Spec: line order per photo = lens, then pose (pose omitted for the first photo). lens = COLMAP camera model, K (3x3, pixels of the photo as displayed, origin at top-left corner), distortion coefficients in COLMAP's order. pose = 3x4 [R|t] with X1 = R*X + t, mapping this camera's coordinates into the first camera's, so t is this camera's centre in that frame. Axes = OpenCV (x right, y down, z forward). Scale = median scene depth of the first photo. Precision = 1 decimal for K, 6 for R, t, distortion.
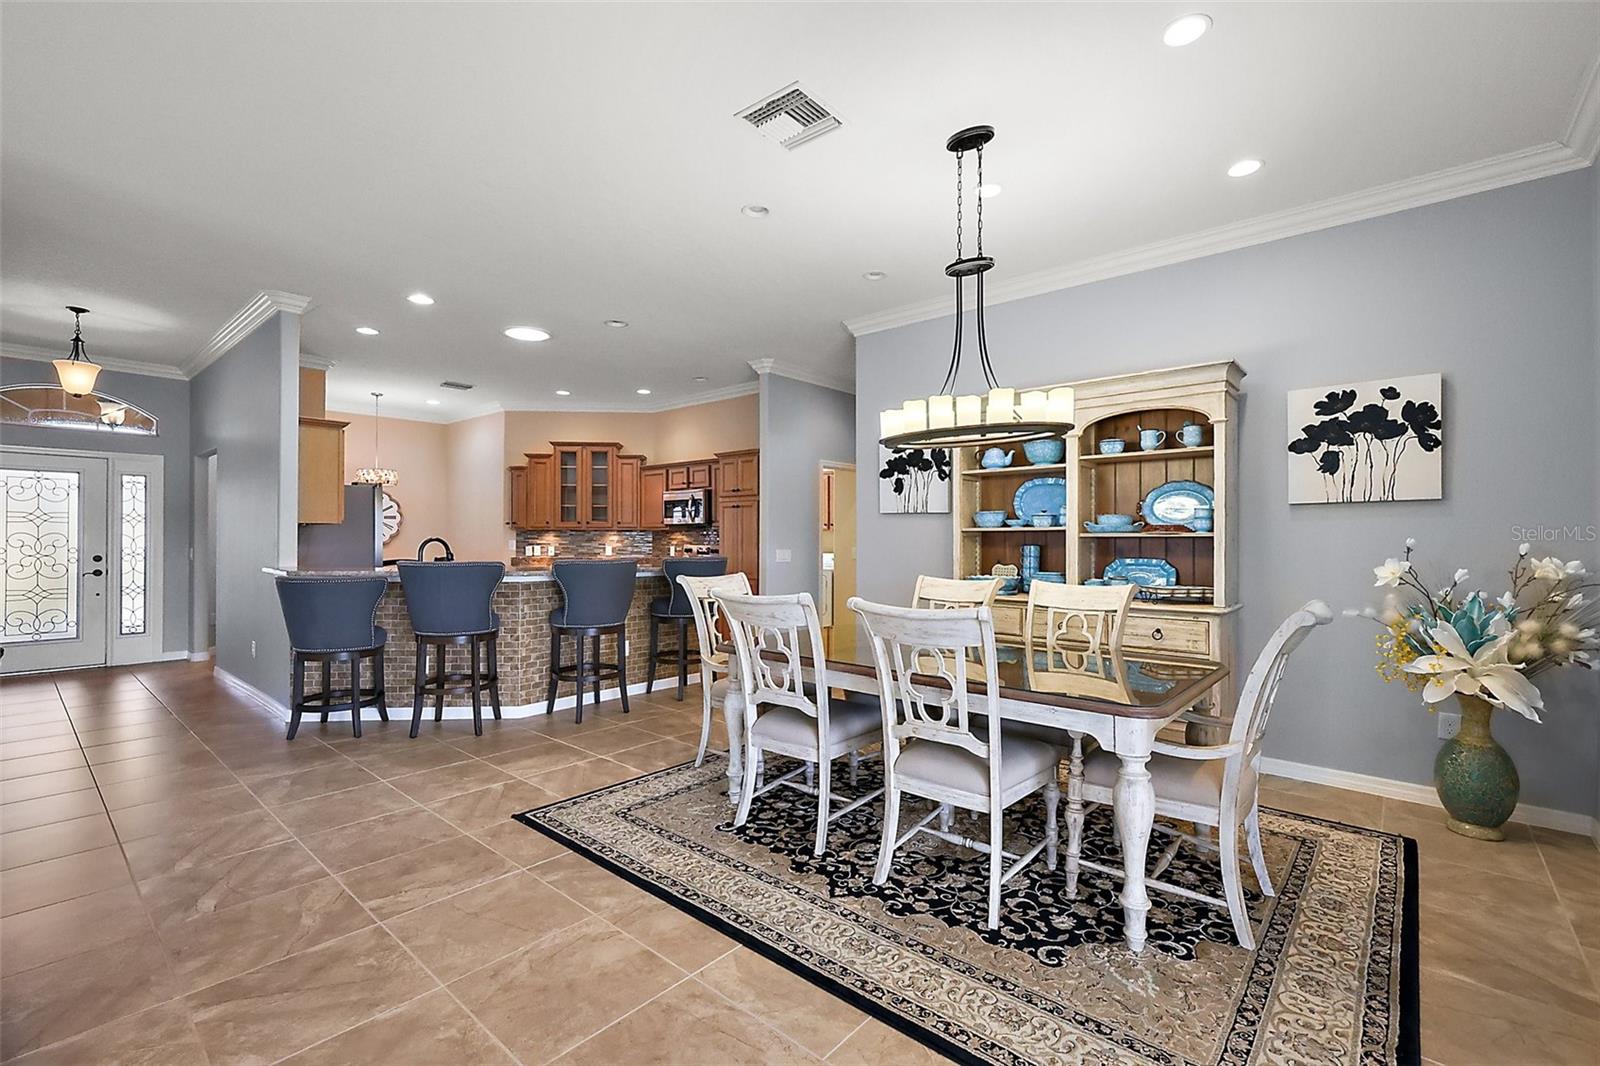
lens RADIAL K [[702.6, 0, 789.3], [0, 702.6, 534.2], [0, 0, 1]] dist [0.008628, -0.003957]
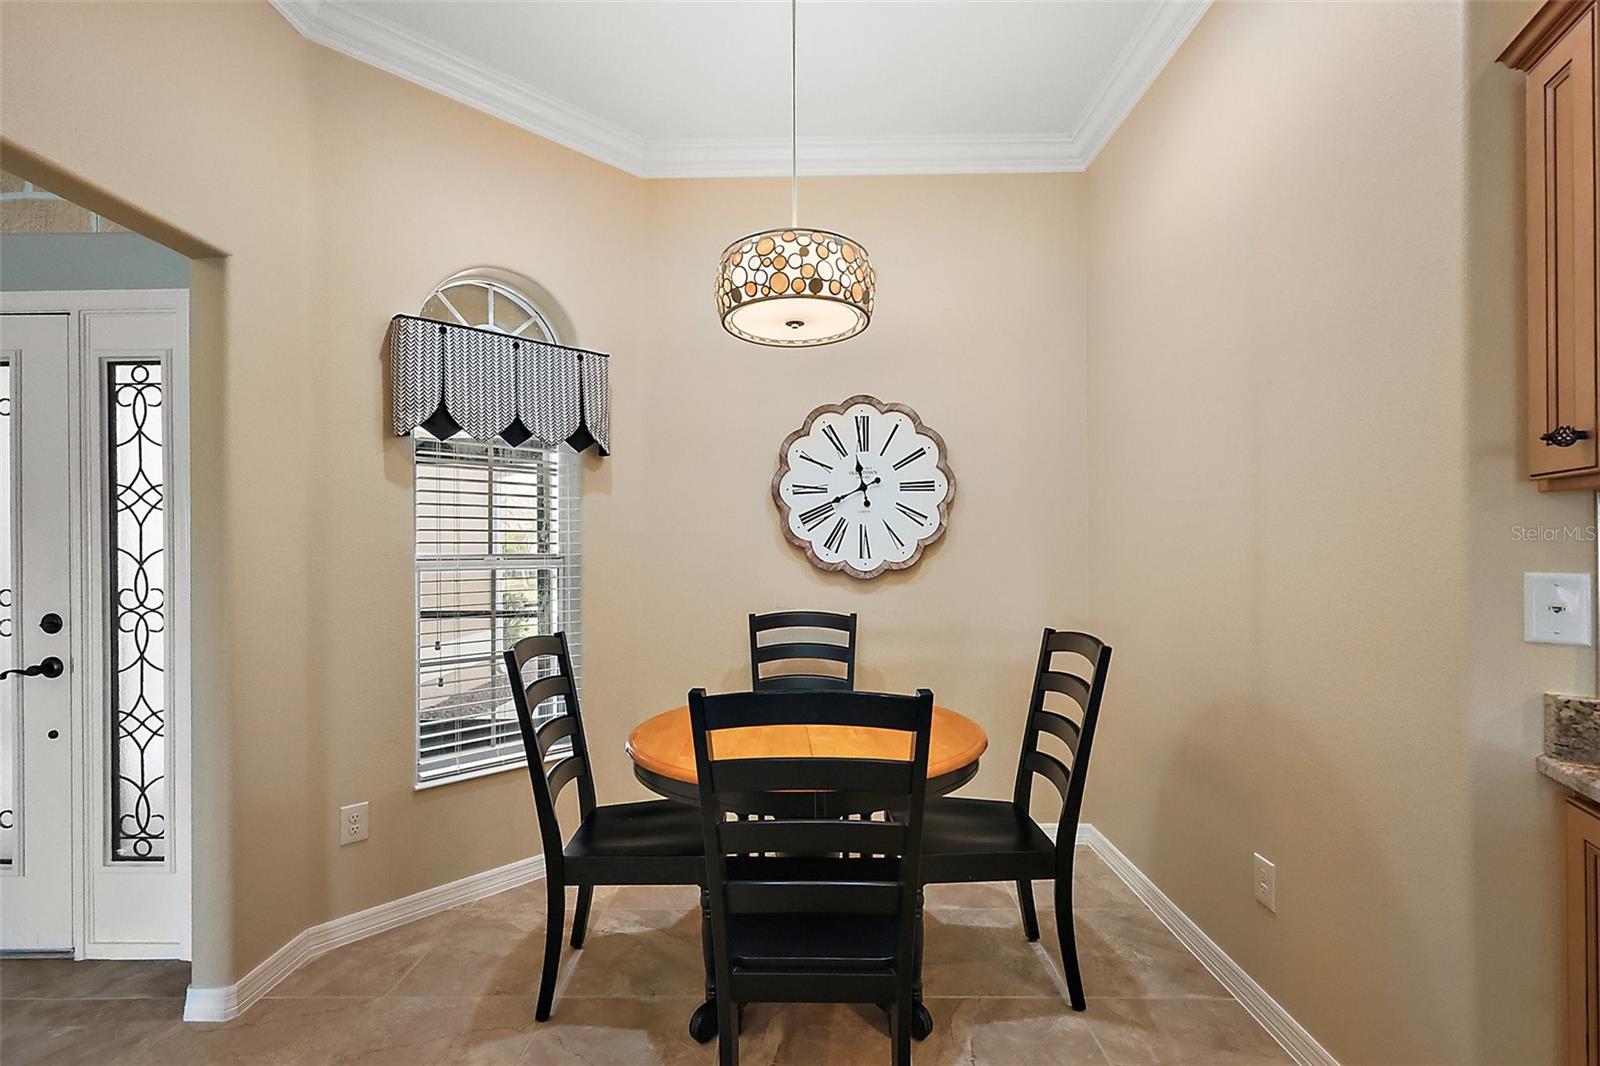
lens RADIAL K [[702.6, 0, 804.0], [0, 702.6, 546.7], [0, 0, 1]] dist [0.008628, -0.003957]
pose [[0.658661, -0.005716, -0.752418, -0.742550], [0.012347, 0.999919, 0.003212, 0.003601], [0.752339, -0.011406, 0.658678, 1.542229]]
